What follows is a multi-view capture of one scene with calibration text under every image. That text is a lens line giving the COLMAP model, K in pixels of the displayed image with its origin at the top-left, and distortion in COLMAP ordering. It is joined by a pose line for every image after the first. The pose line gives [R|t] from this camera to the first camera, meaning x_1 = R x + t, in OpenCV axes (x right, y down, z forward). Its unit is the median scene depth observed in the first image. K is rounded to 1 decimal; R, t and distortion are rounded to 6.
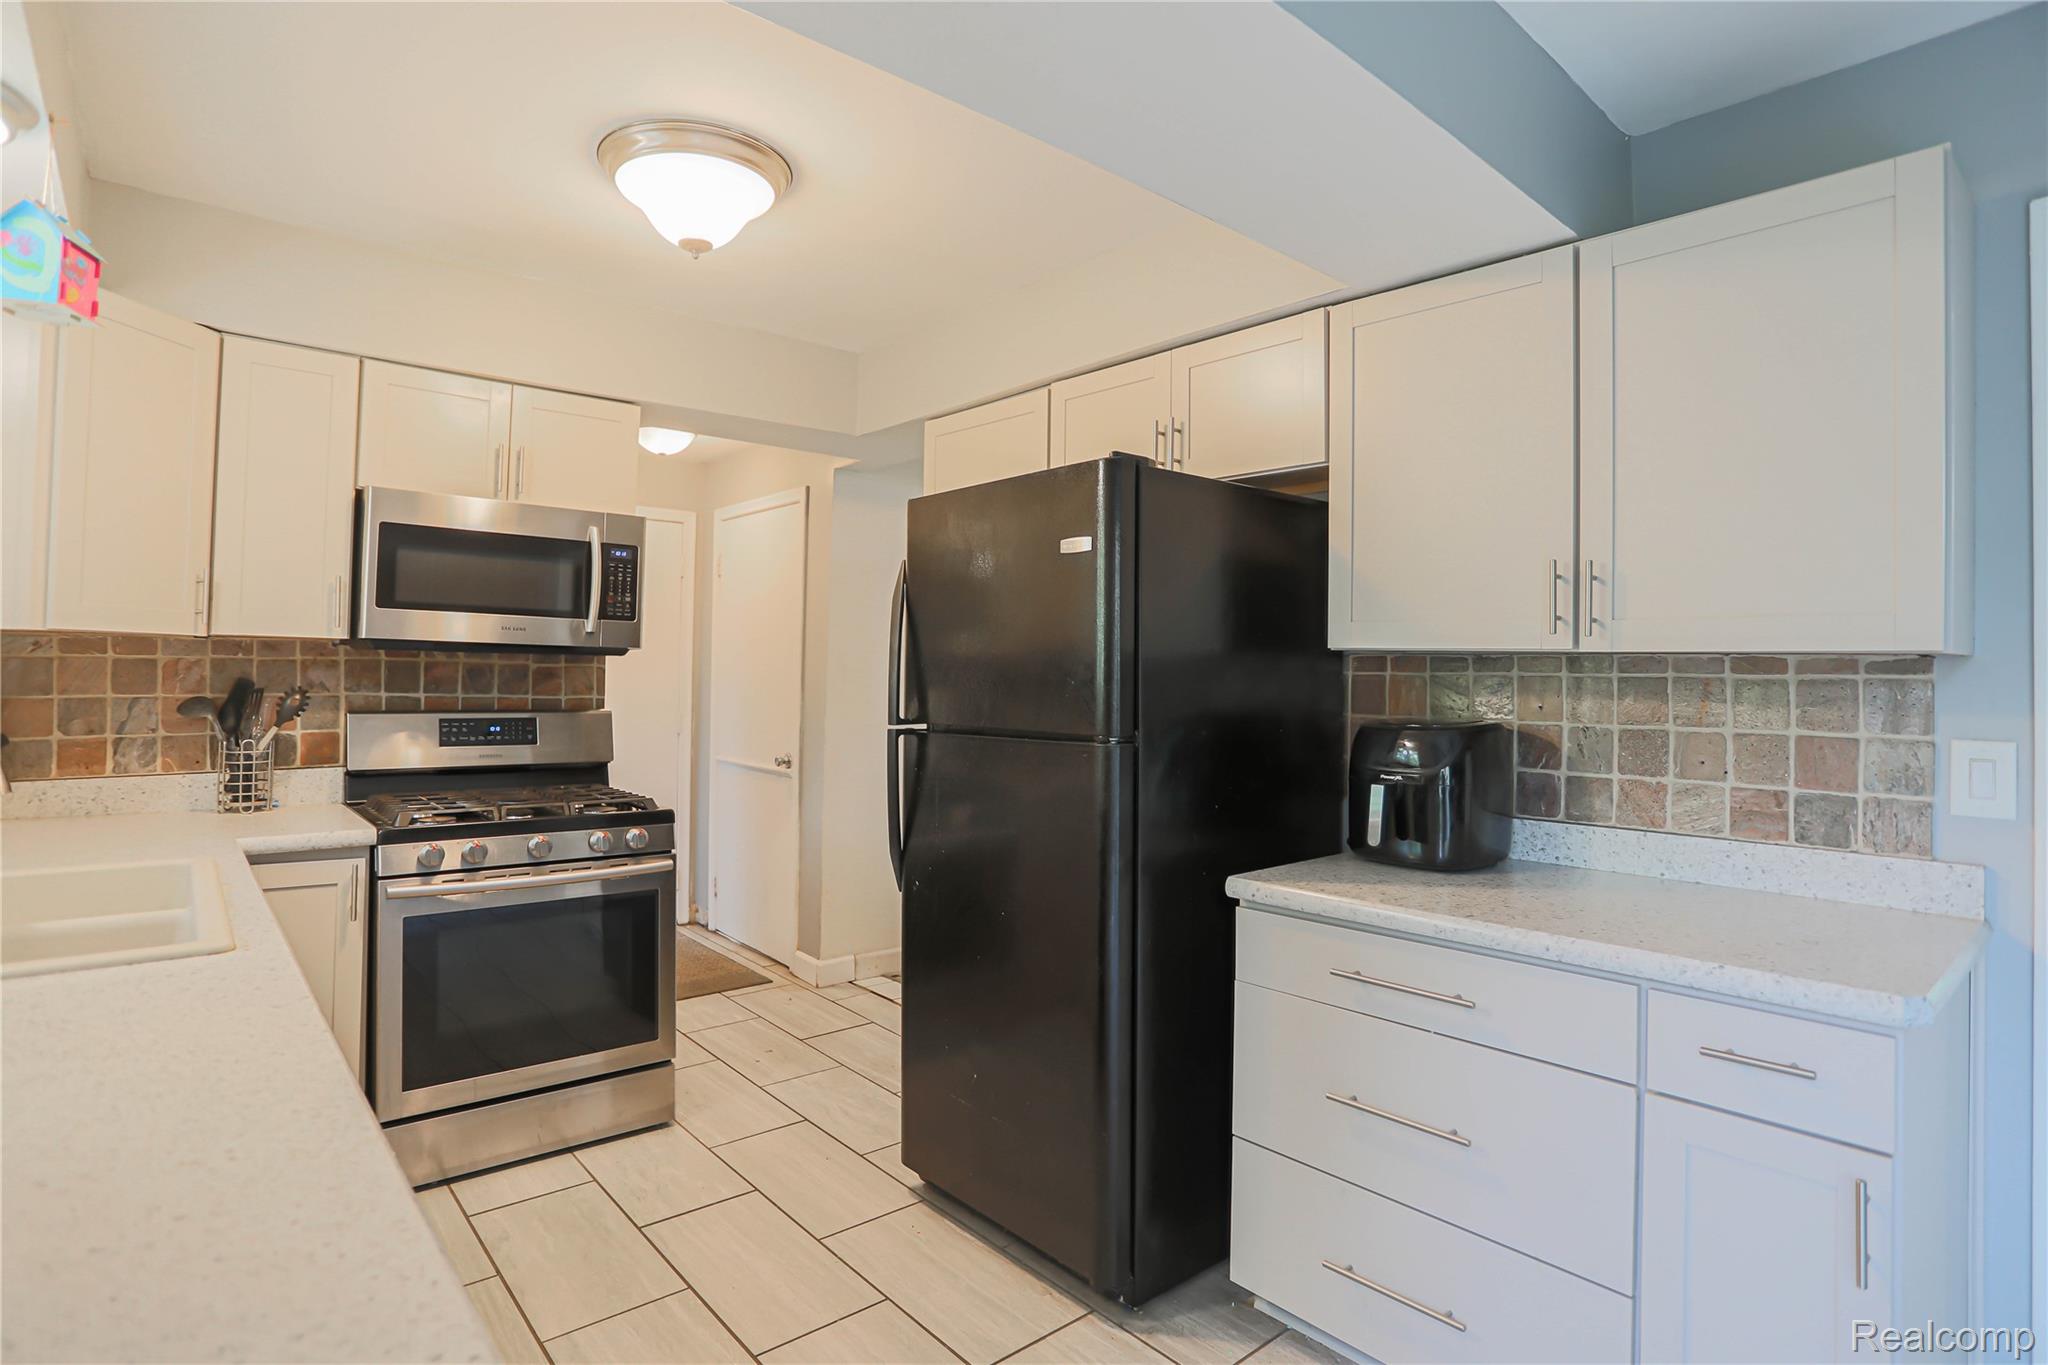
lens RADIAL K [[1055.0, 0, 1036.8], [0, 1055.0, 656.6], [0, 0, 1]] dist [-0.083107, 0.038334]
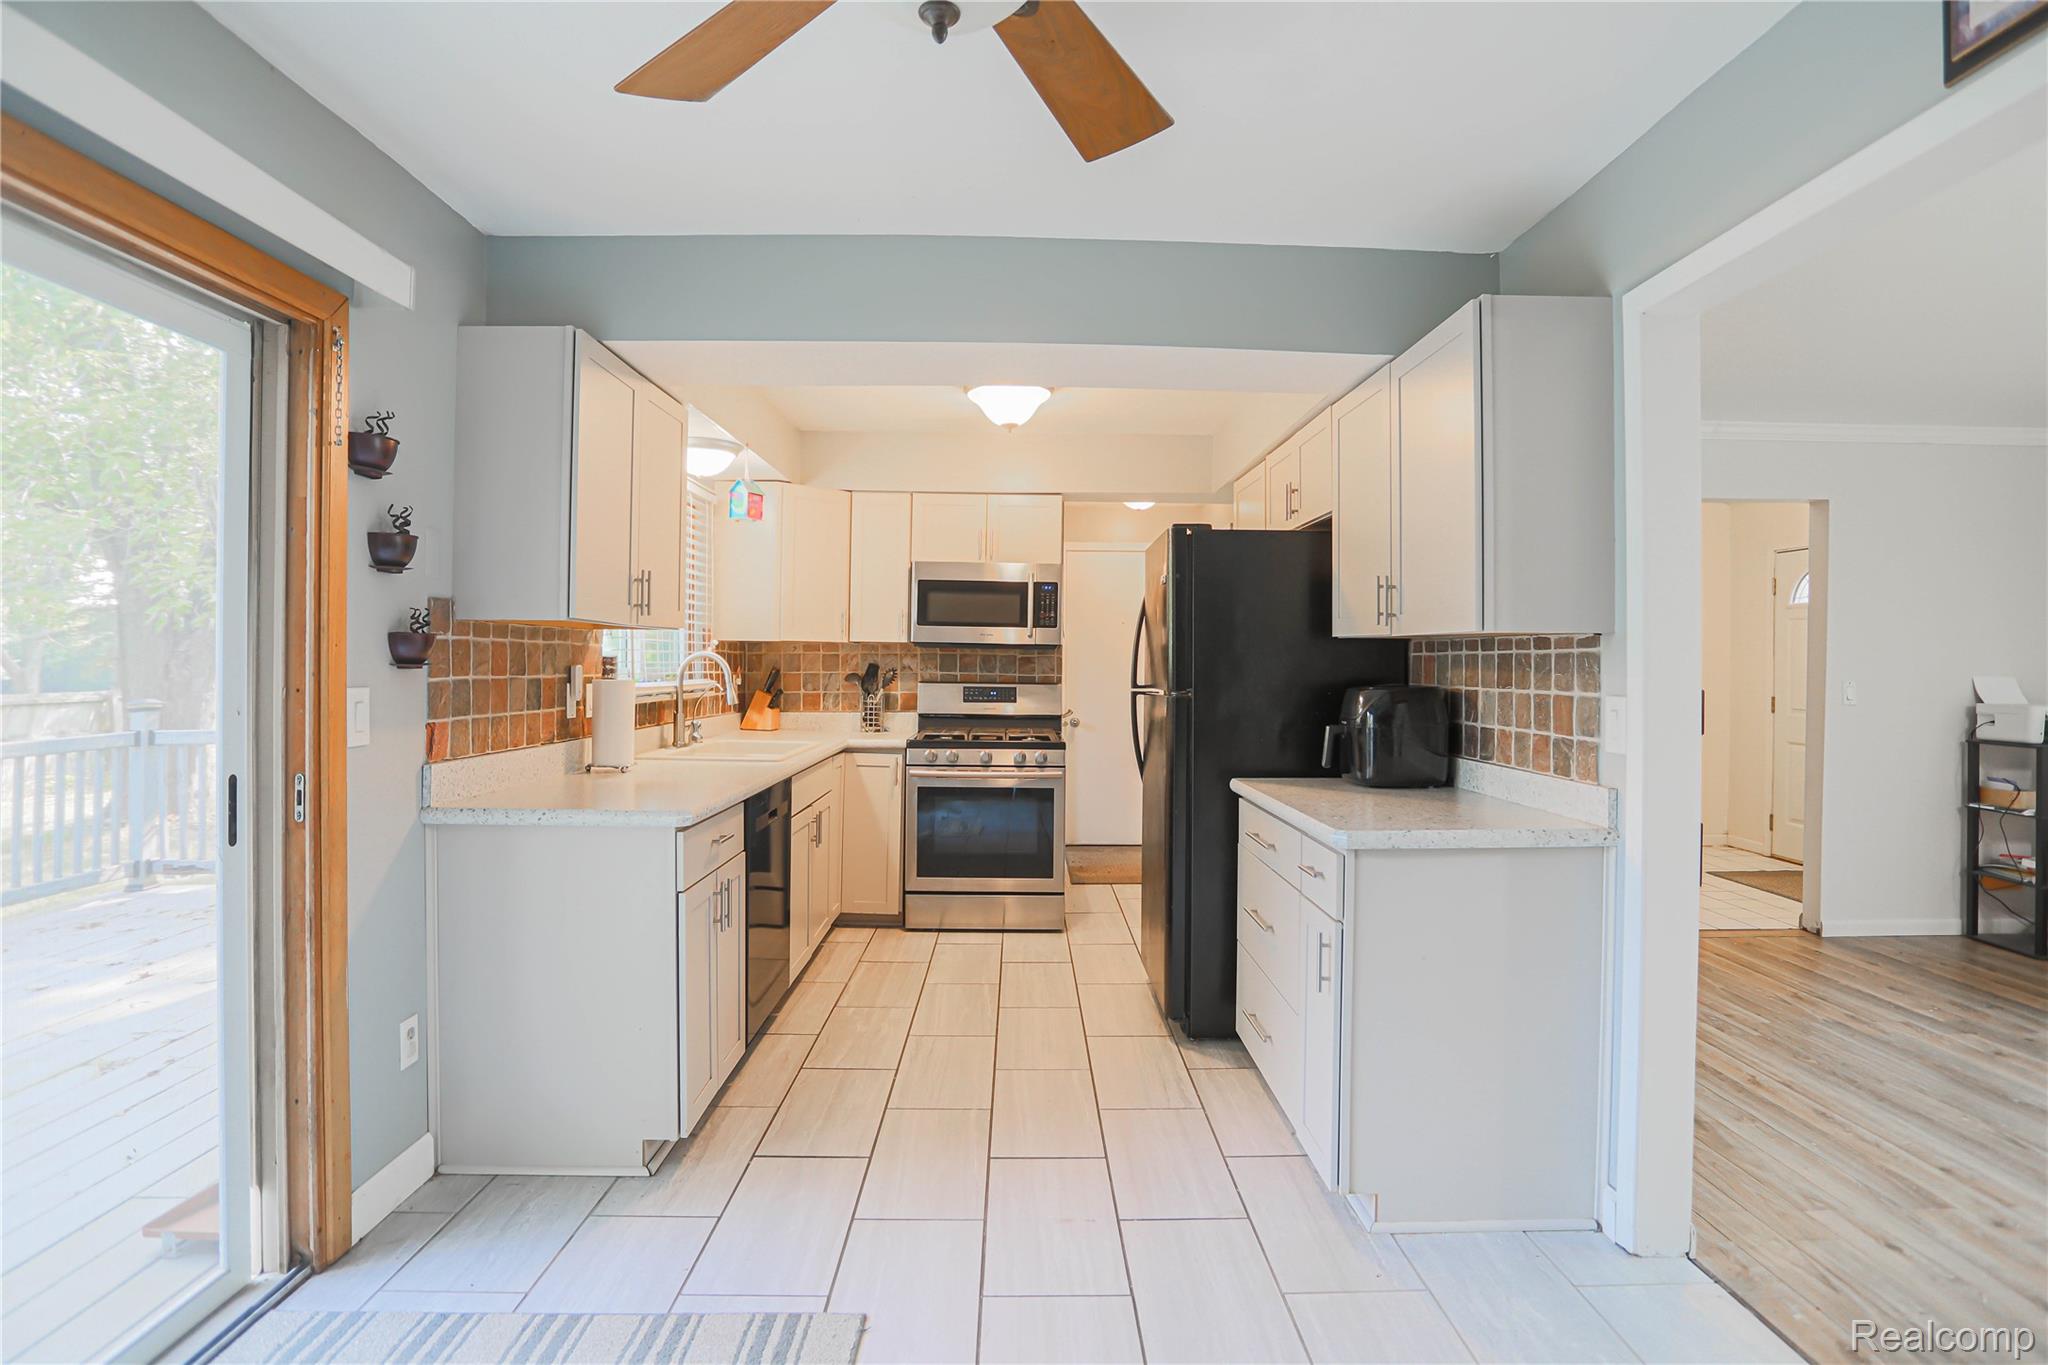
lens RADIAL K [[1055.0, 0, 1036.8], [0, 1055.0, 656.6], [0, 0, 1]] dist [-0.083107, 0.038334]
pose [[0.766185, -0.009735, -0.642546, 0.769542], [0.012285, 0.999924, -0.000501, 0.013257], [0.642502, -0.007510, 0.766247, -0.345374]]
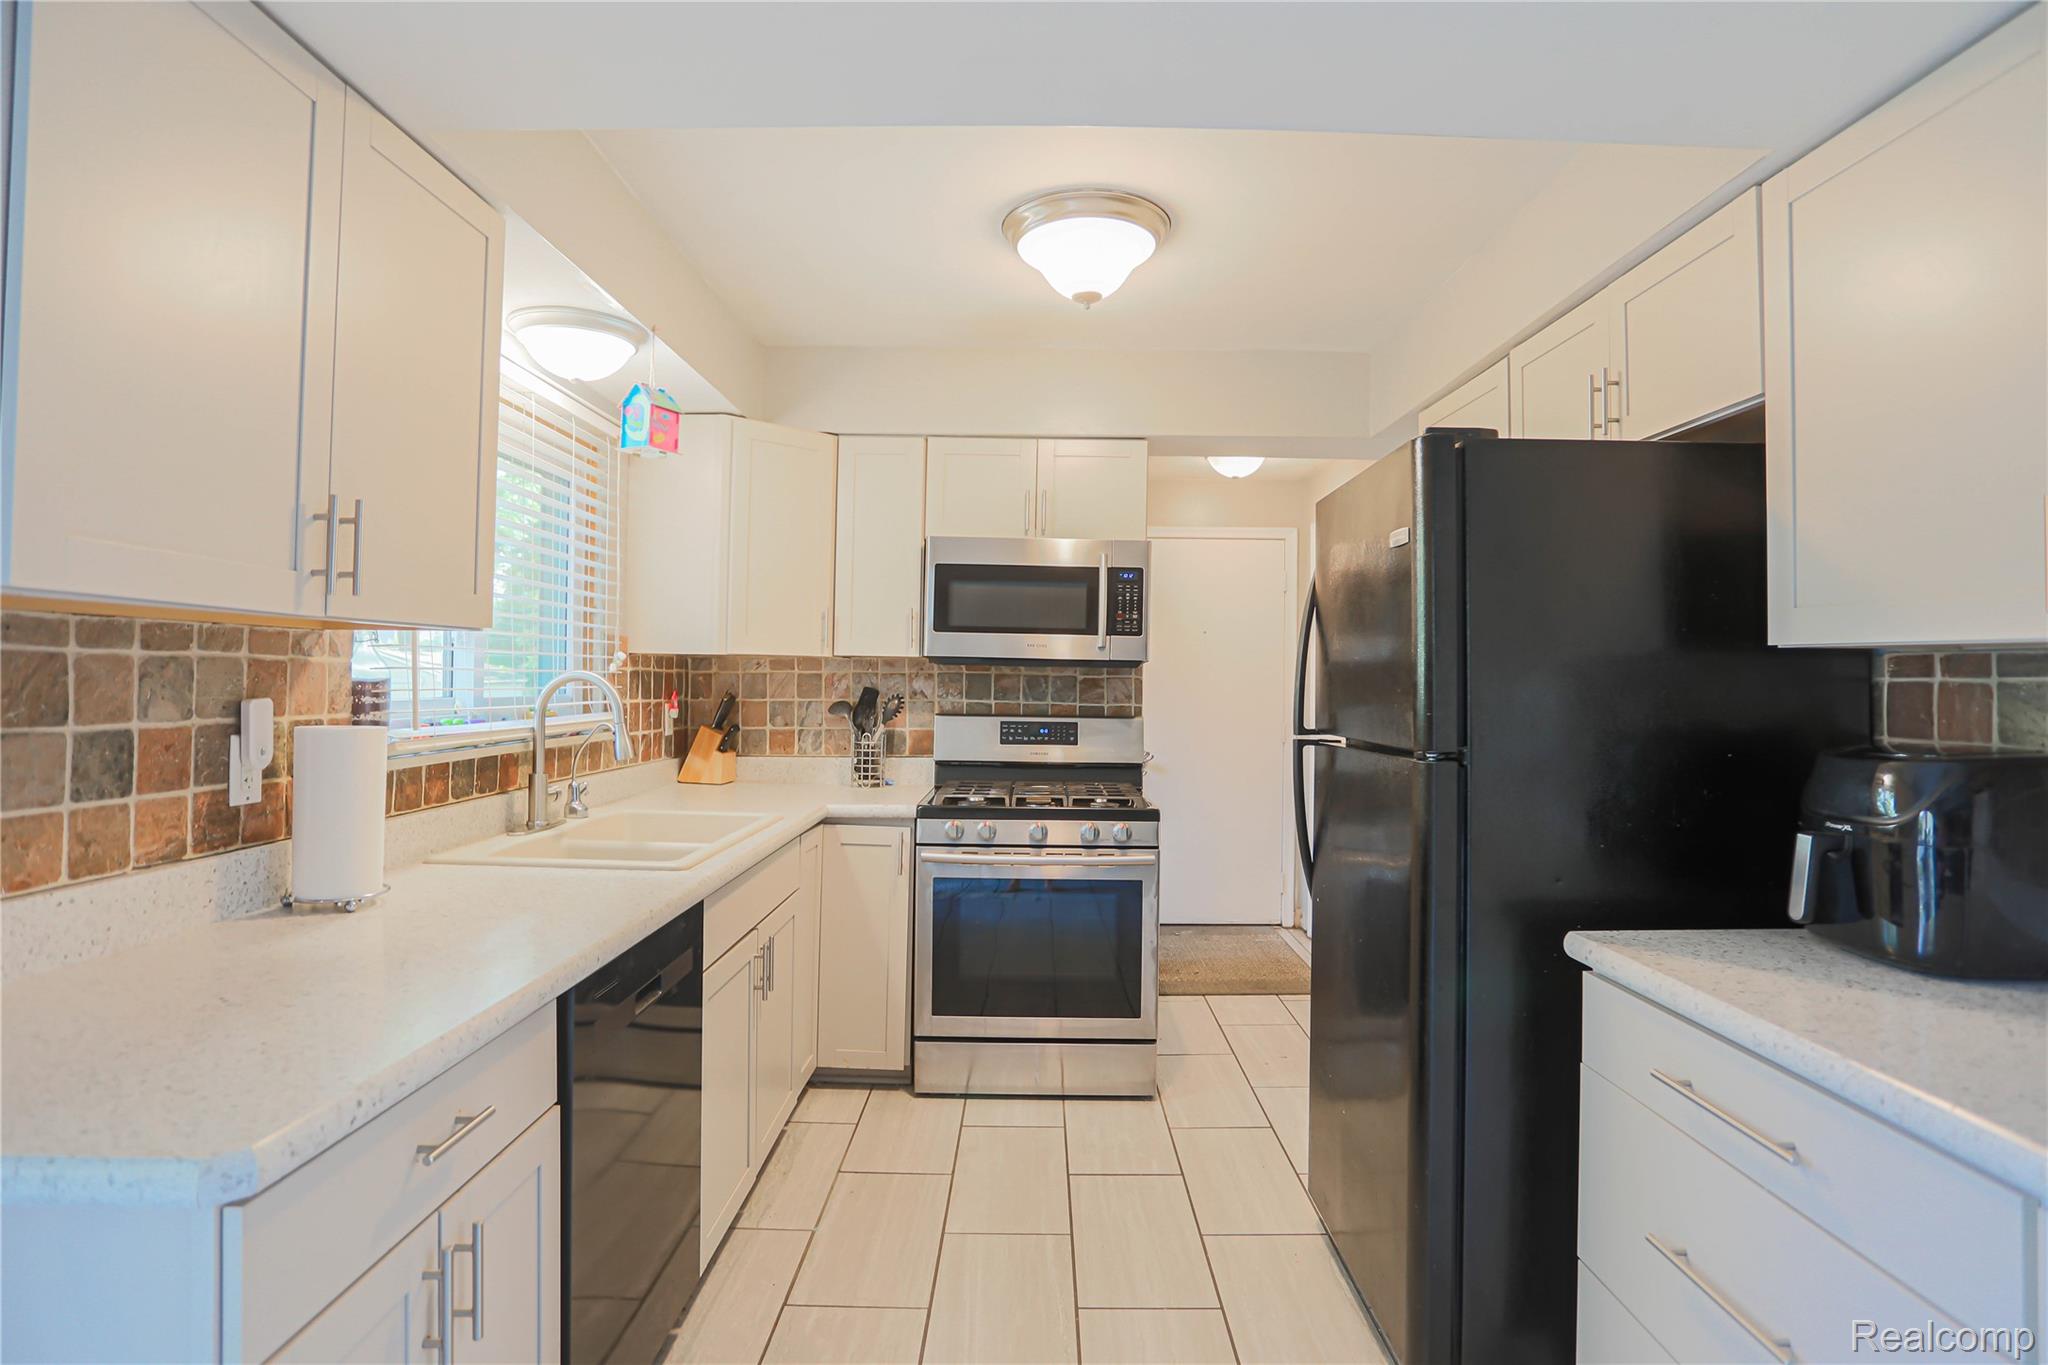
lens RADIAL K [[1055.0, 0, 1036.8], [0, 1055.0, 656.6], [0, 0, 1]] dist [-0.083107, 0.038334]
pose [[0.755133, -0.018188, -0.655320, 0.304026], [0.010273, 0.999821, -0.015912, 0.005093], [0.655491, 0.005284, 0.755184, 0.100271]]
